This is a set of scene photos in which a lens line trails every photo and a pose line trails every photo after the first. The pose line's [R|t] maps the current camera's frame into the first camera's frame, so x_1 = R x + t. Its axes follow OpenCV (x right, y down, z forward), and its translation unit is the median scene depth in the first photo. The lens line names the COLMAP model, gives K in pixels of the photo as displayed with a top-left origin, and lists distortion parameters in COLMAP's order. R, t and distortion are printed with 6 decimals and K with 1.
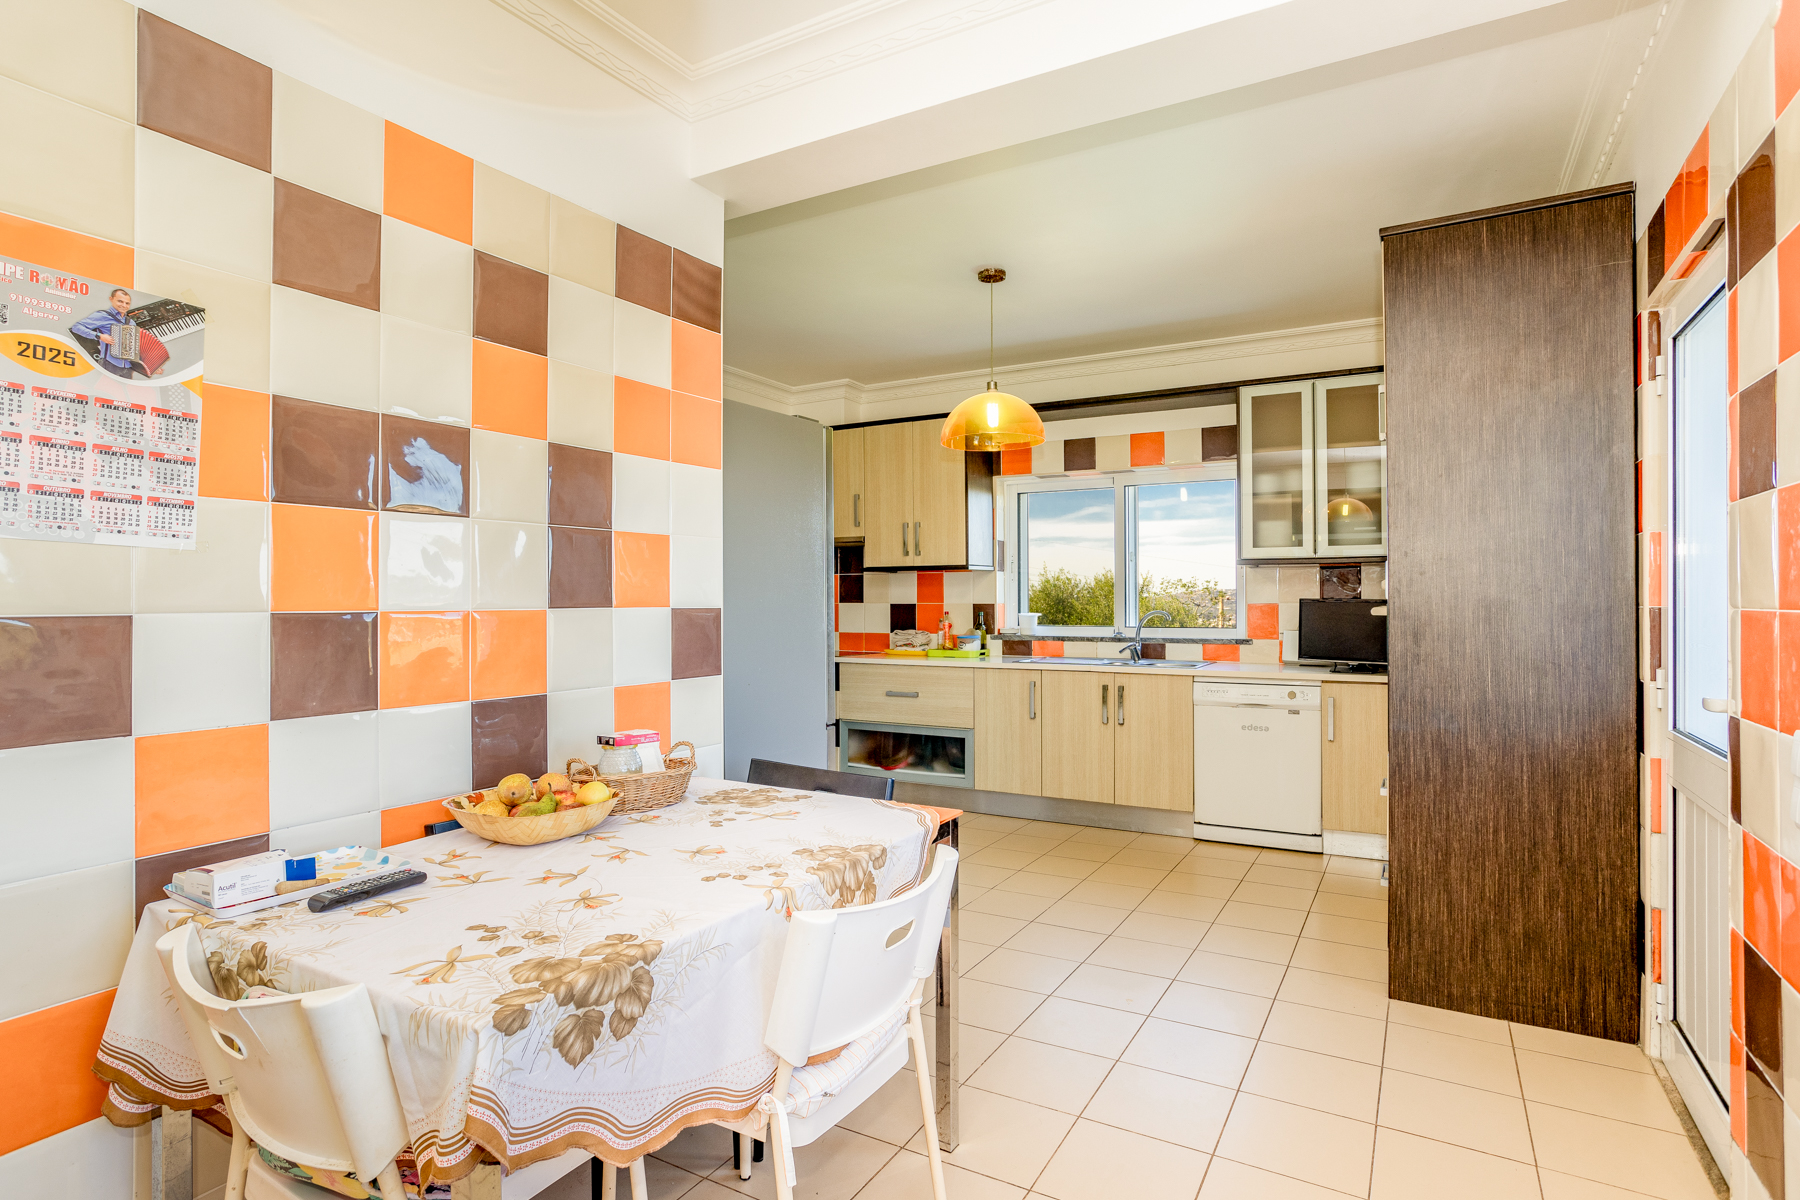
lens RADIAL K [[955.0, 0, 900.0], [0, 955.0, 600.0], [0, 0, 1]] dist [0.000436, 0.000619]
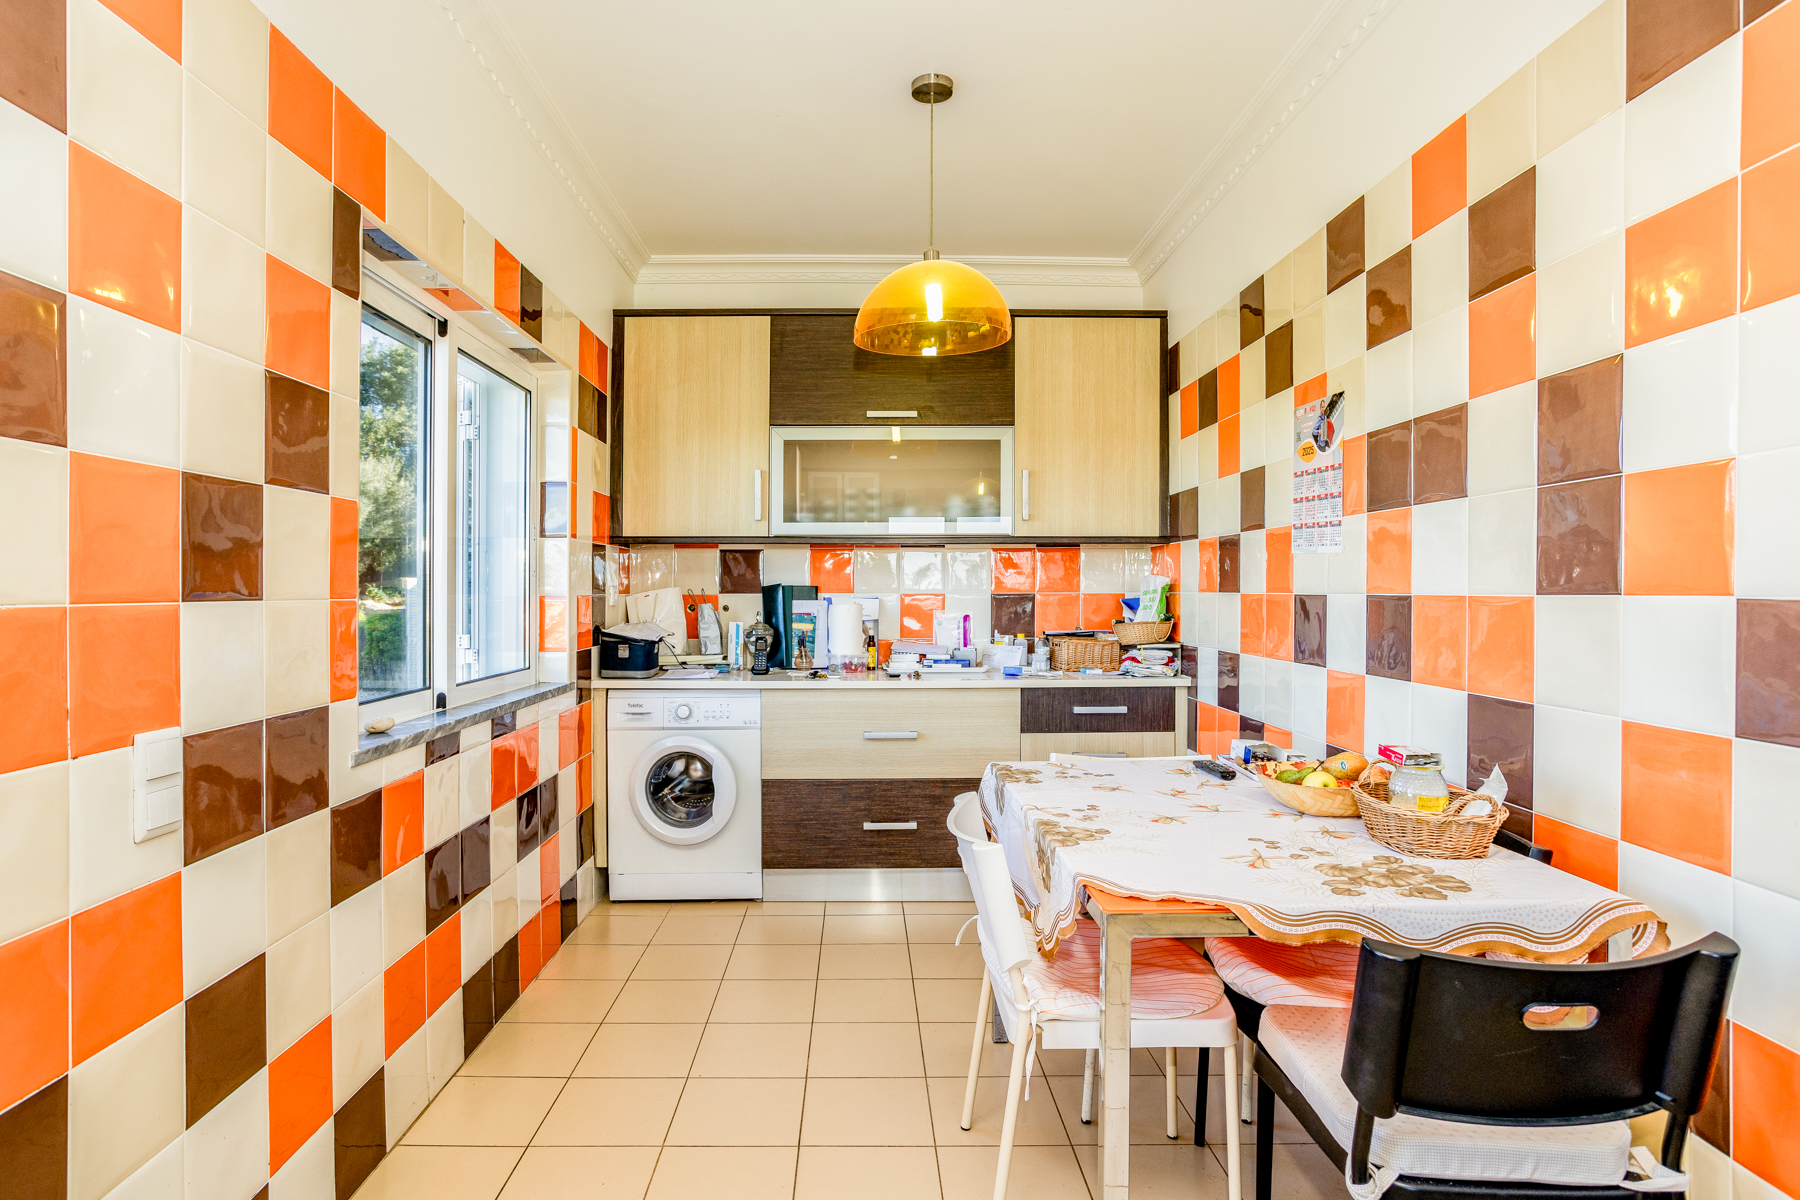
lens RADIAL K [[955.0, 0, 900.0], [0, 955.0, 600.0], [0, 0, 1]] dist [0.000436, 0.000619]
pose [[-0.849404, 0.014631, -0.527540, 0.485718], [0.007378, 0.999847, 0.015851, -0.003142], [0.527691, 0.009572, -0.849382, 1.387070]]
